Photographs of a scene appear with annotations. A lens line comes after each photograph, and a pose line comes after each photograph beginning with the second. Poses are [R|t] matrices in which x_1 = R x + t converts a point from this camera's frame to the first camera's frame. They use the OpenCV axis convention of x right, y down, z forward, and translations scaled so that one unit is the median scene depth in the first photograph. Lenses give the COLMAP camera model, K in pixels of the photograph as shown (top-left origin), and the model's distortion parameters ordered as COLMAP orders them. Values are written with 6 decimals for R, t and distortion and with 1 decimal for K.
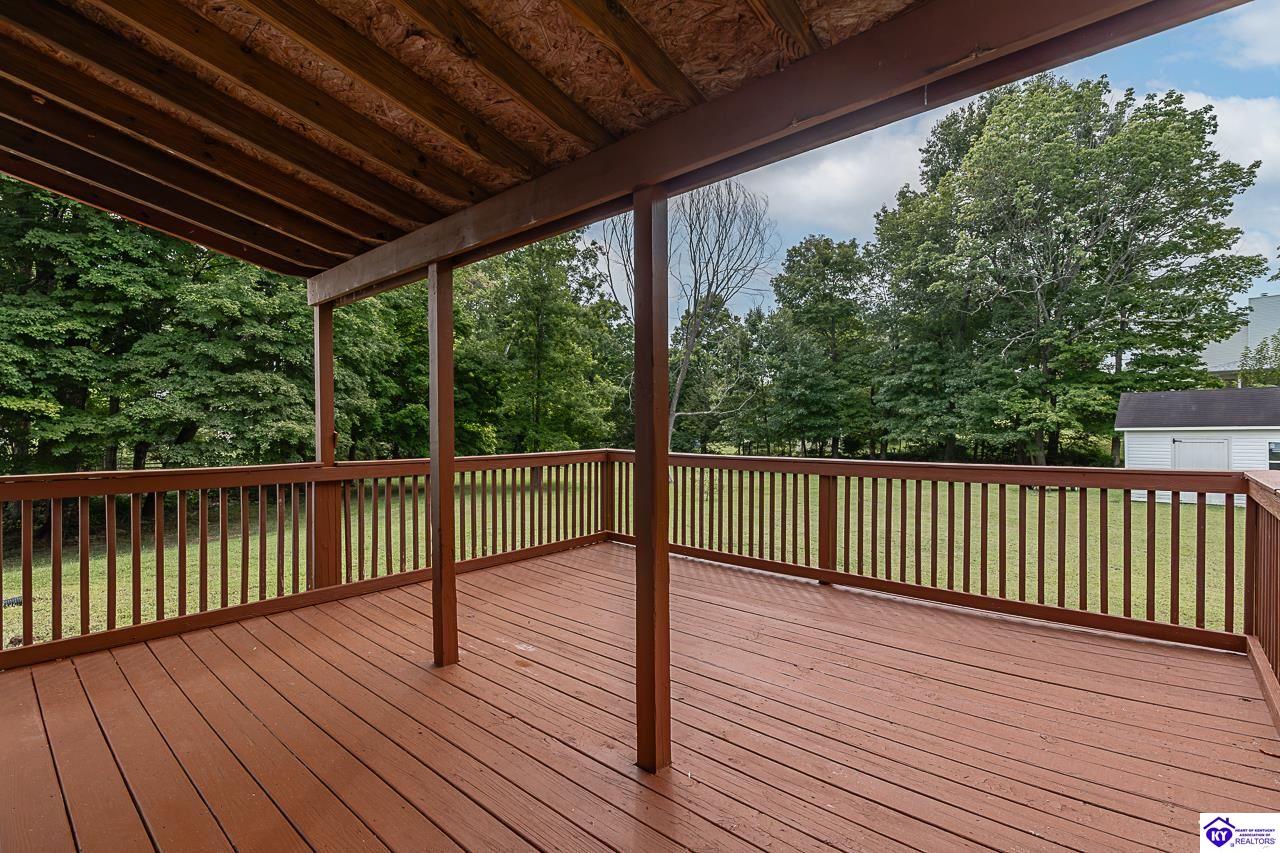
lens RADIAL K [[578.0, 0, 643.3], [0, 578.0, 425.3], [0, 0, 1]] dist [0.008298, -0.002286]
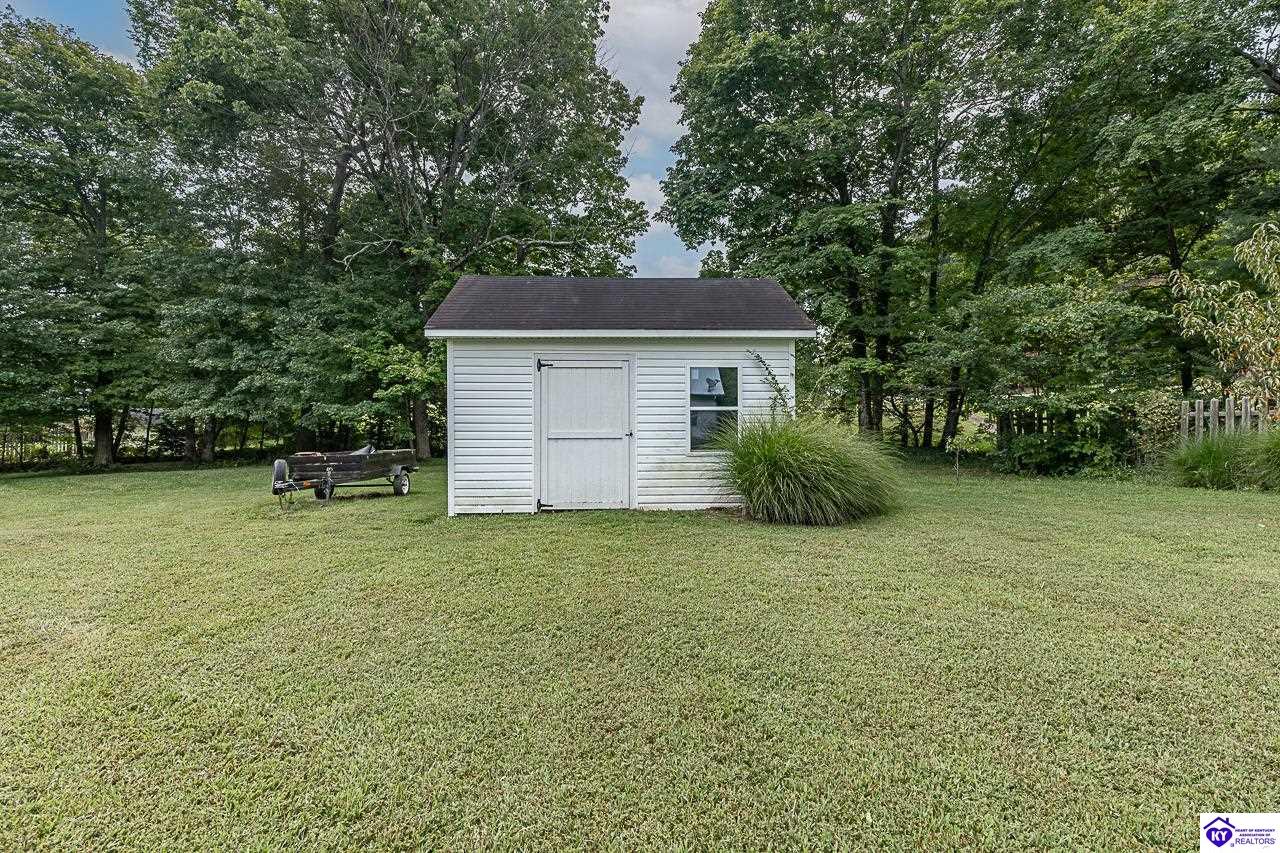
lens RADIAL K [[578.0, 0, 640.6], [0, 578.0, 429.4], [0, 0, 1]] dist [0.008298, -0.002286]
pose [[0.666765, 0.007530, 0.745230, 0.379631], [-0.005116, 0.999972, -0.005526, 0.044069], [-0.745251, -0.000128, 0.666784, 0.388970]]
